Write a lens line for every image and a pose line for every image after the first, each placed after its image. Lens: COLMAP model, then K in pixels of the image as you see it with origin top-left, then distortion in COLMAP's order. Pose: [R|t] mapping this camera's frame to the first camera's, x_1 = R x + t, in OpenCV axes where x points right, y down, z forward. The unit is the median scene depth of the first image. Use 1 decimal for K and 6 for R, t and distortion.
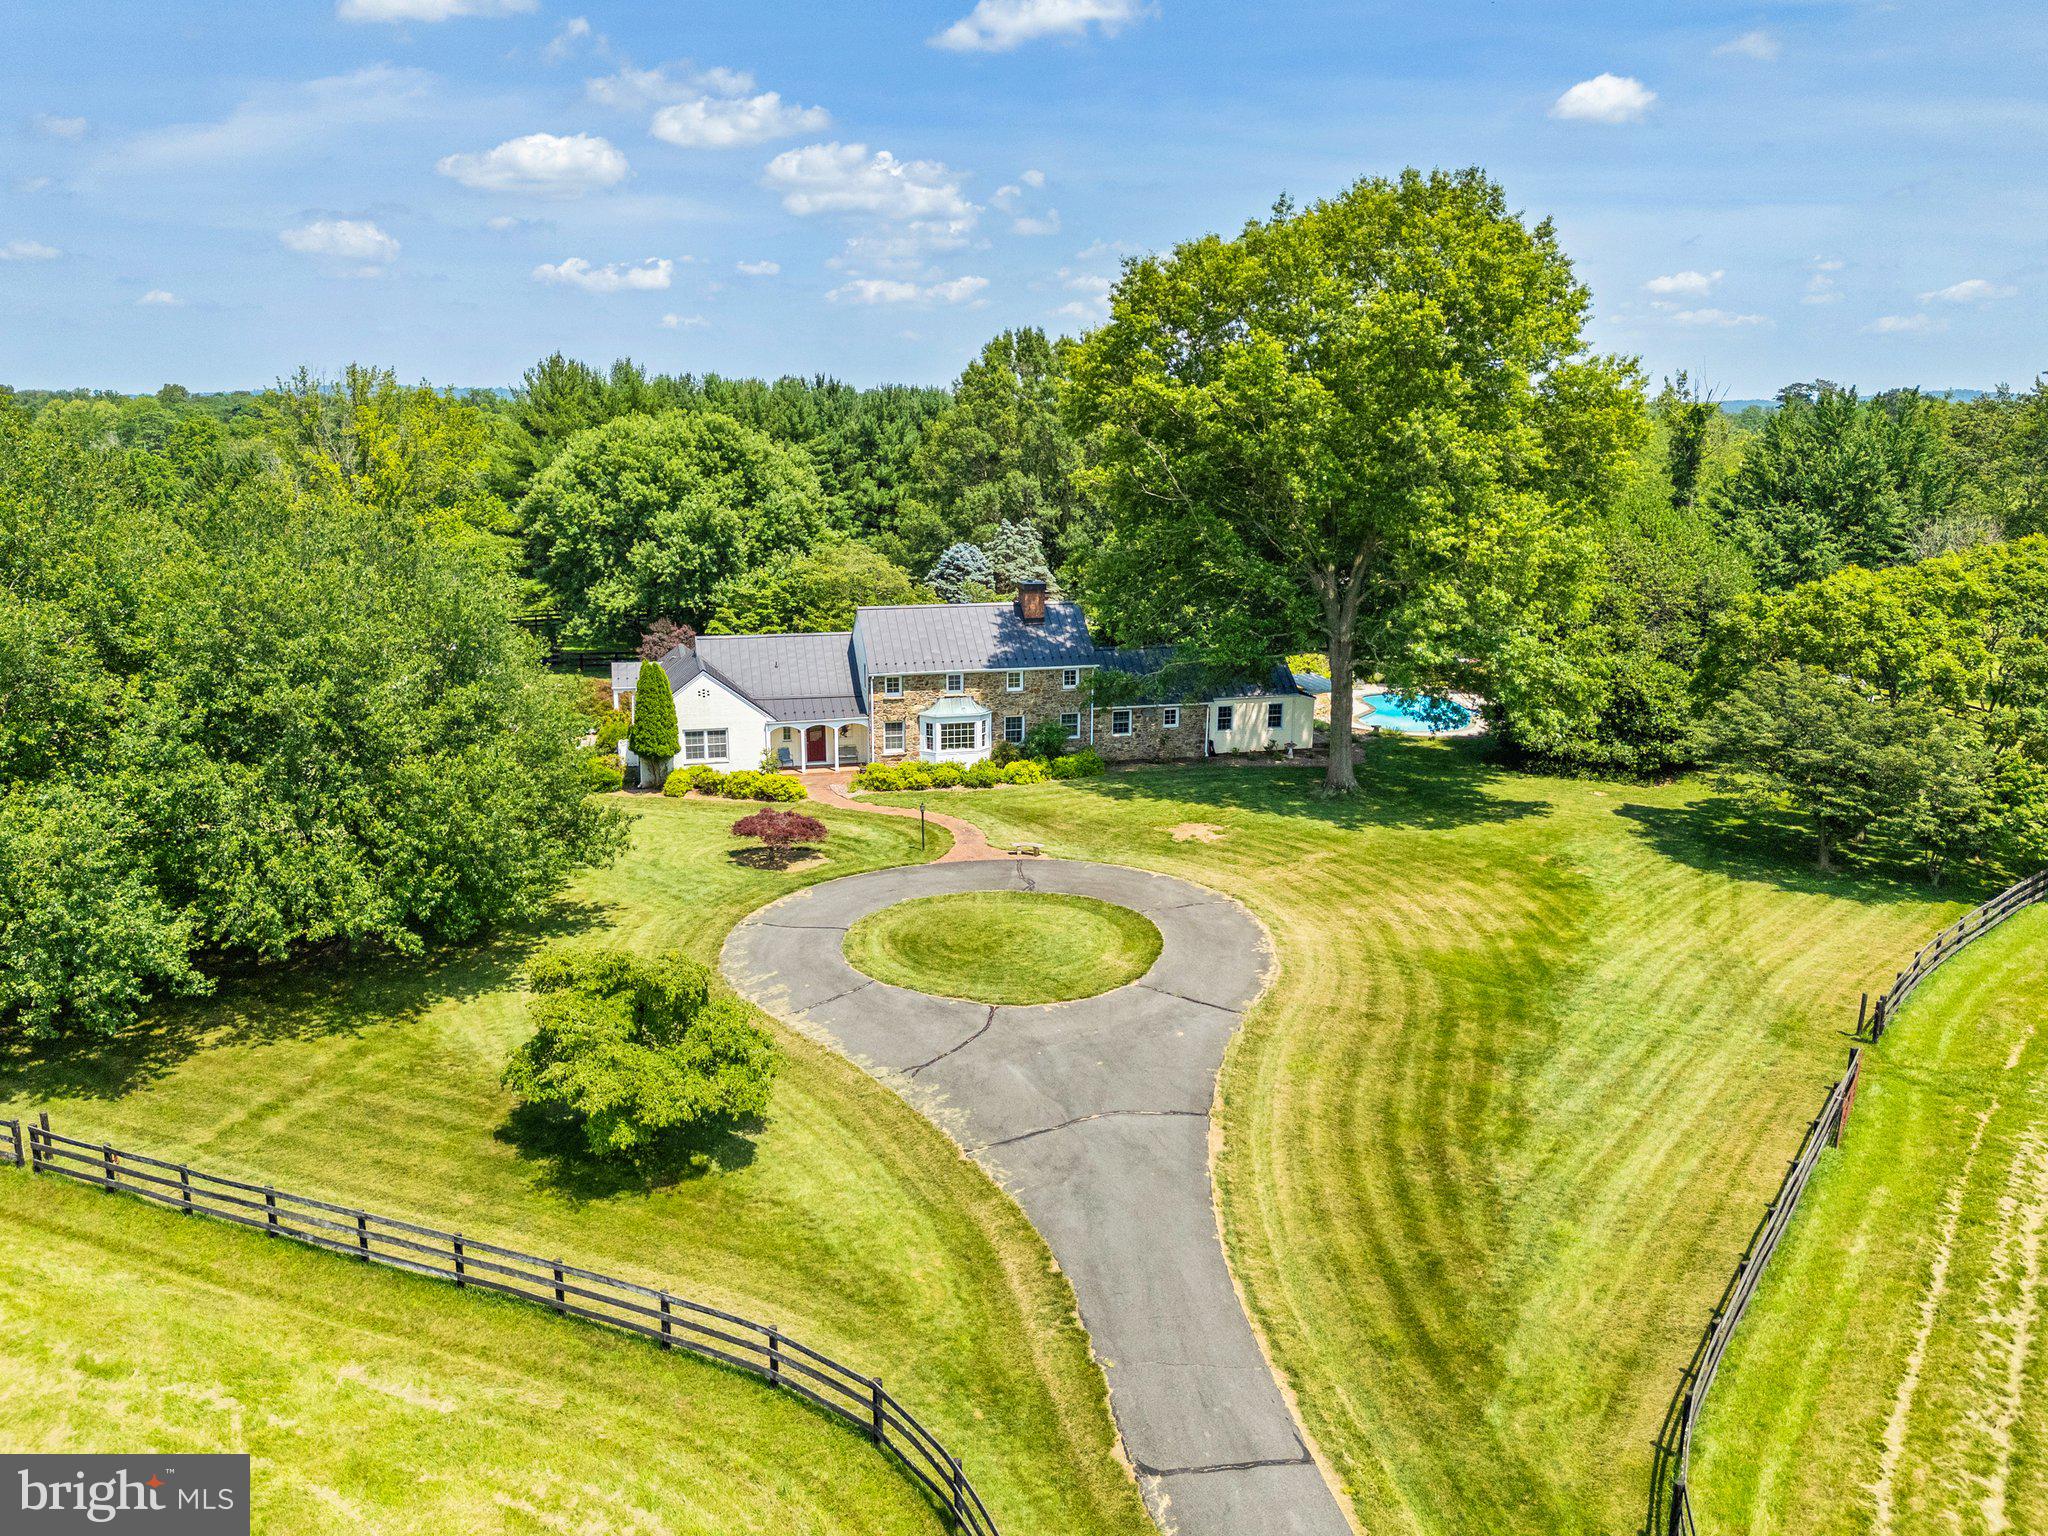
lens RADIAL K [[1489.0, 0, 1030.8], [0, 1489.0, 773.6], [0, 0, 1]] dist [0.100766, -0.134927]
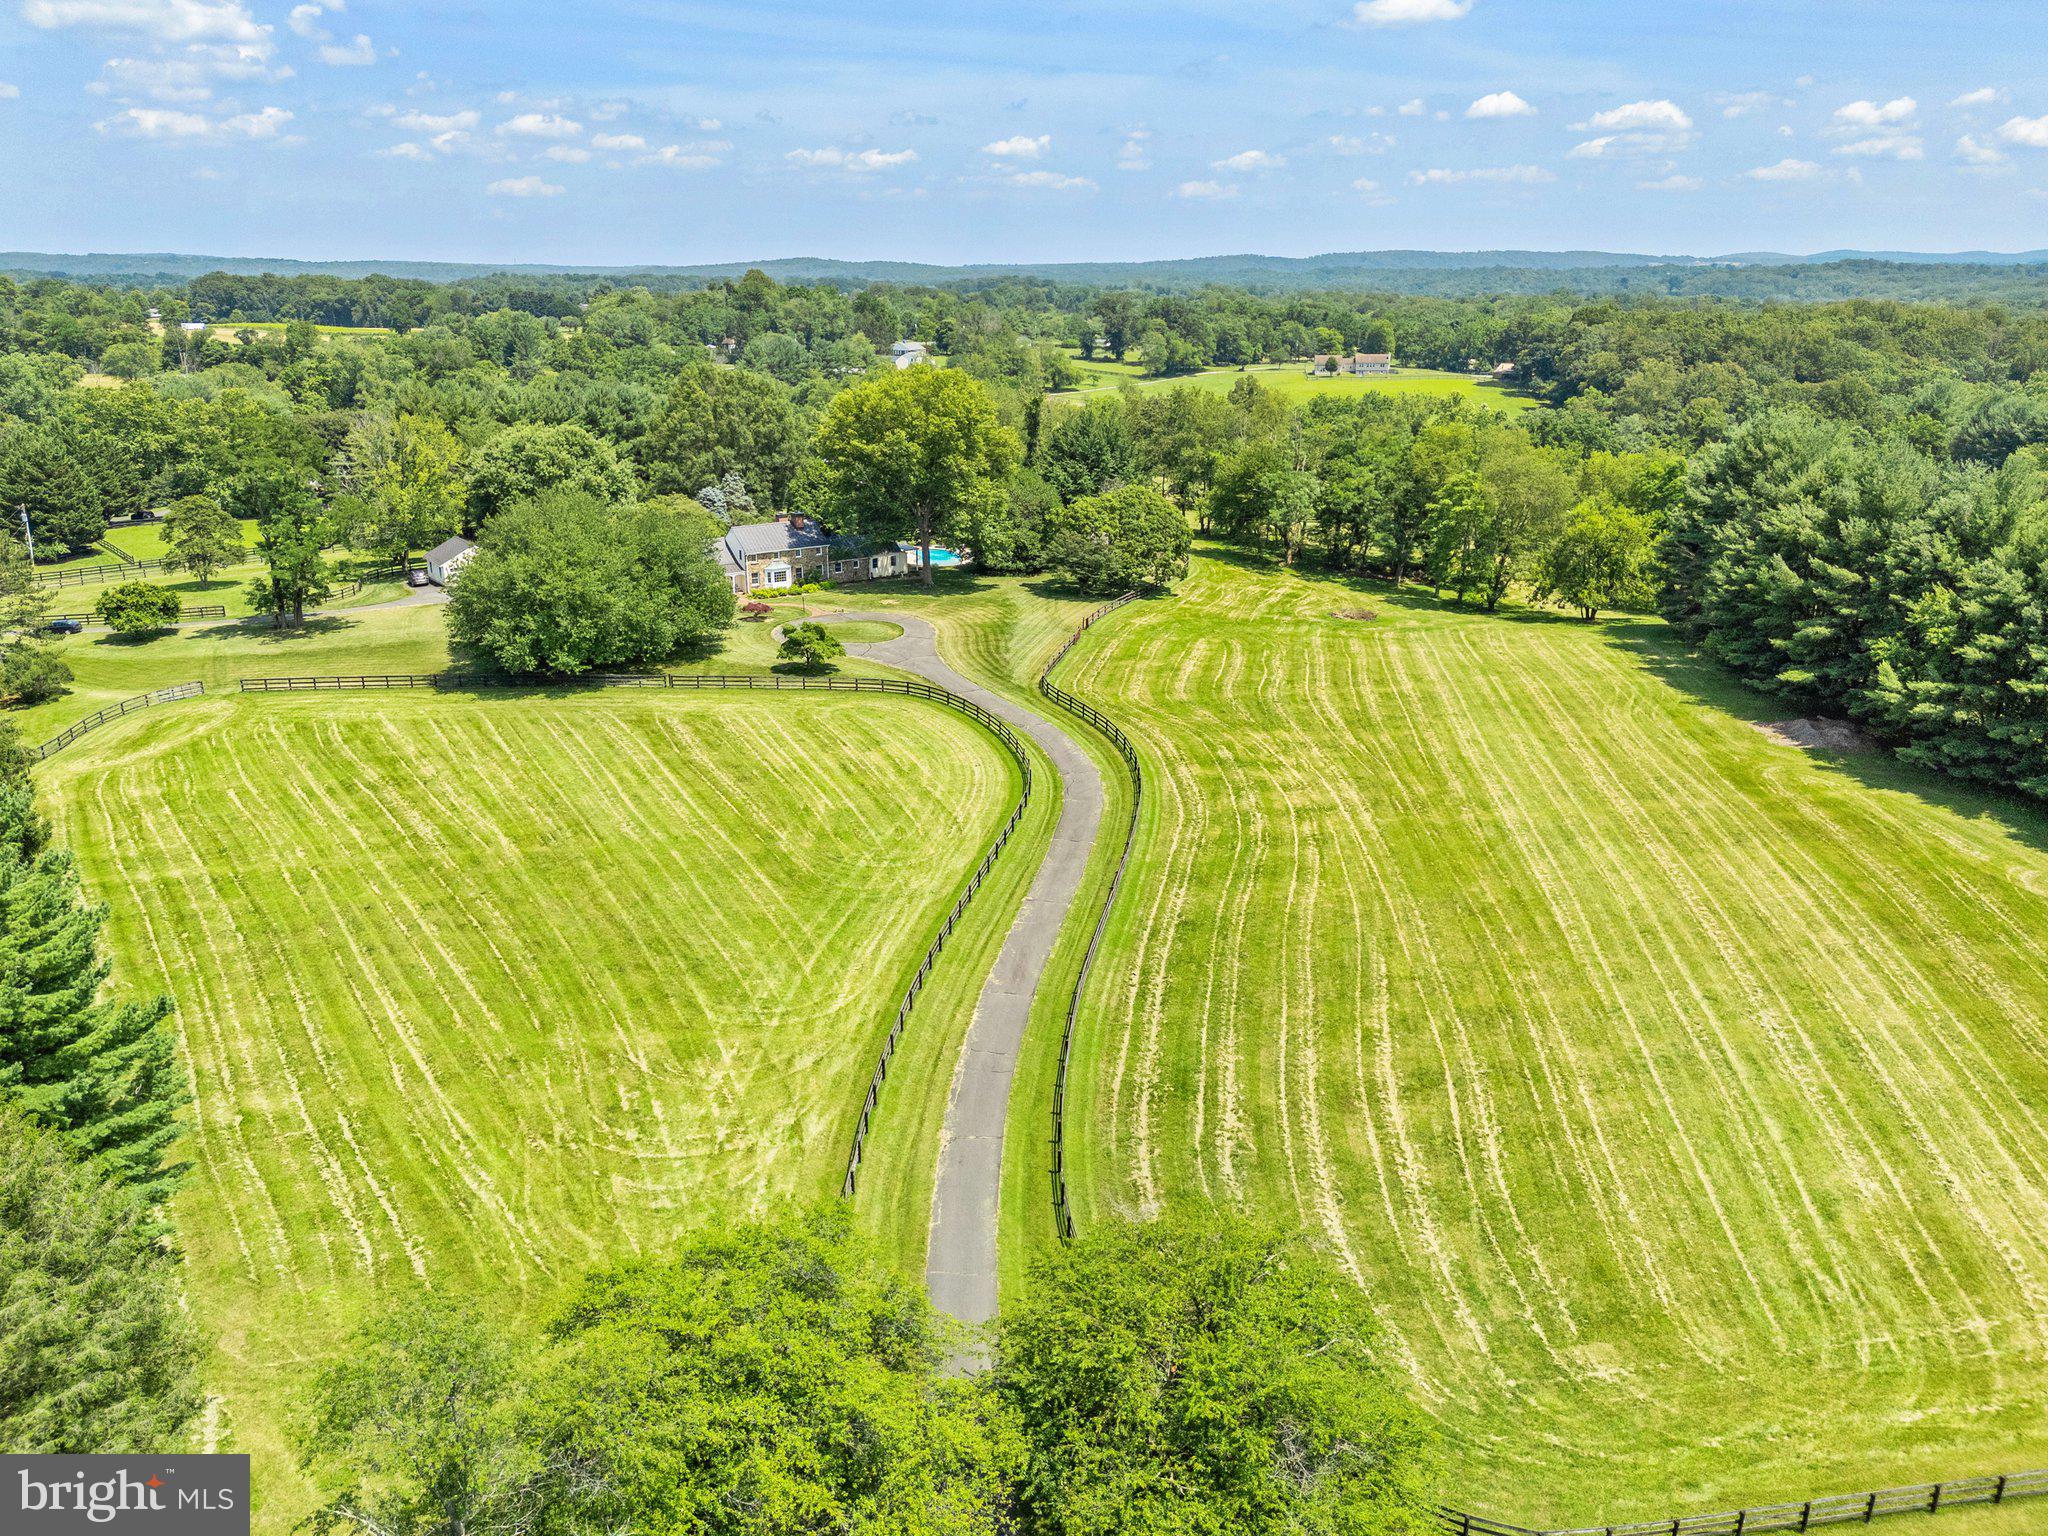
lens RADIAL K [[1489.0, 0, 1030.8], [0, 1489.0, 773.6], [0, 0, 1]] dist [0.100766, -0.134927]
pose [[0.921343, -0.121866, 0.369154, -0.638224], [0.088065, 0.990336, 0.107138, 0.072177], [-0.378643, -0.066202, 0.923172, -1.538674]]
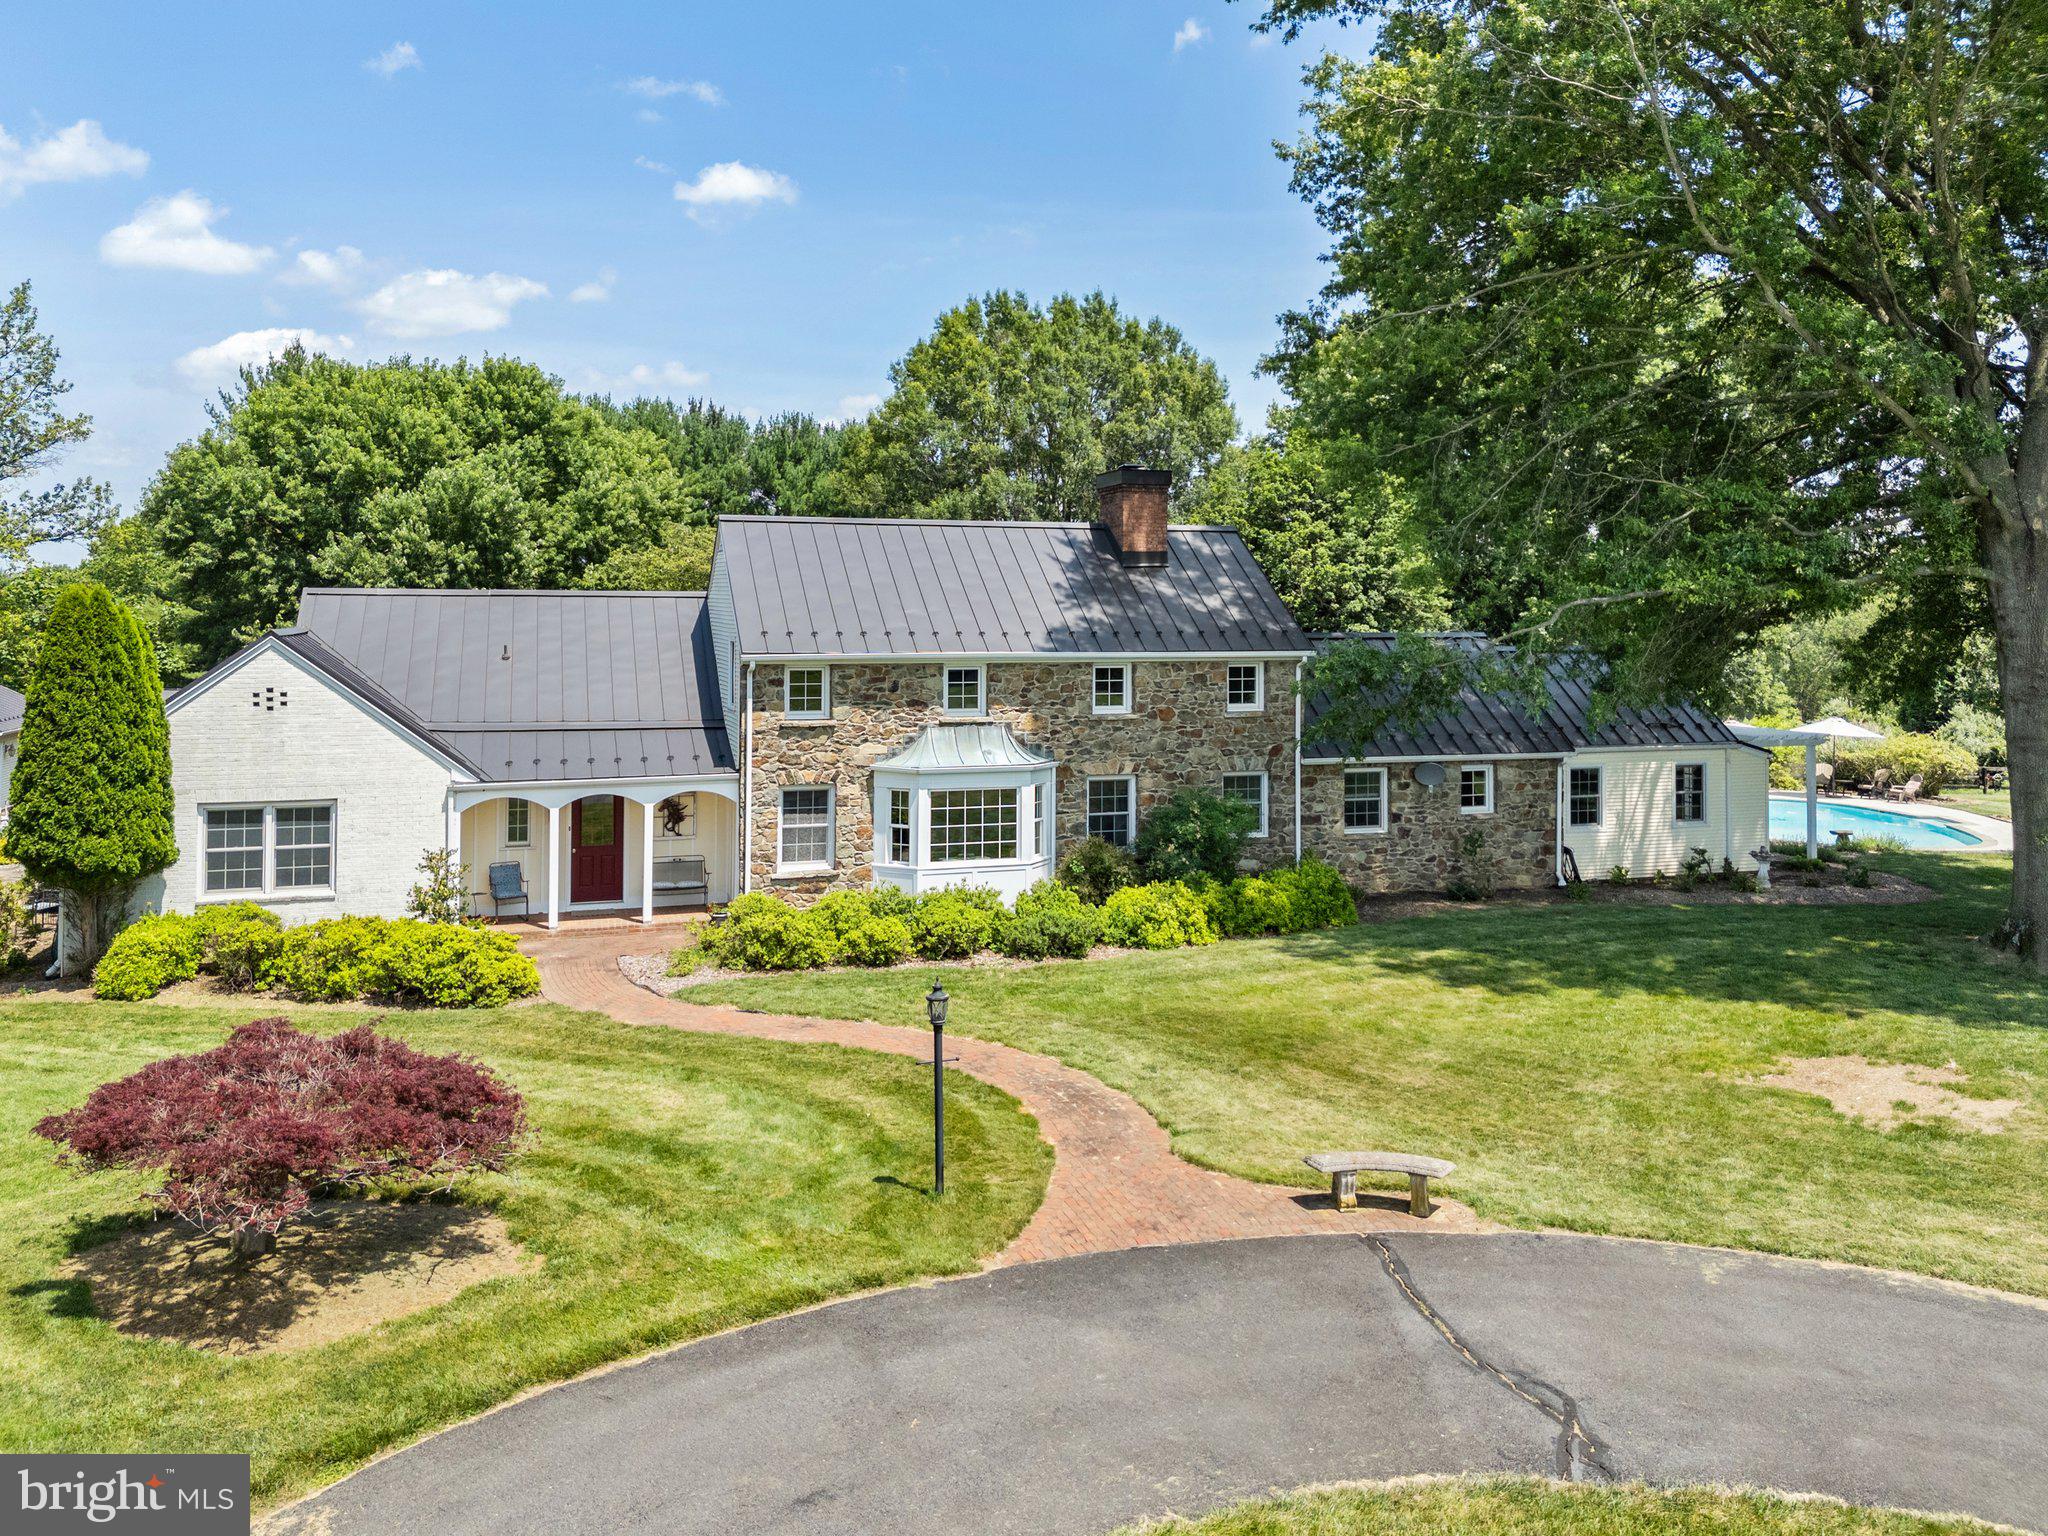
lens RADIAL K [[1420.6, 0, 993.4], [0, 1420.6, 666.1], [0, 0, 1]] dist [0.047305, -0.001591]
pose [[0.998590, -0.002252, 0.053036, -0.063279], [0.014253, 0.973788, -0.227010, 0.017907], [-0.051134, 0.227446, 0.972447, 0.638517]]
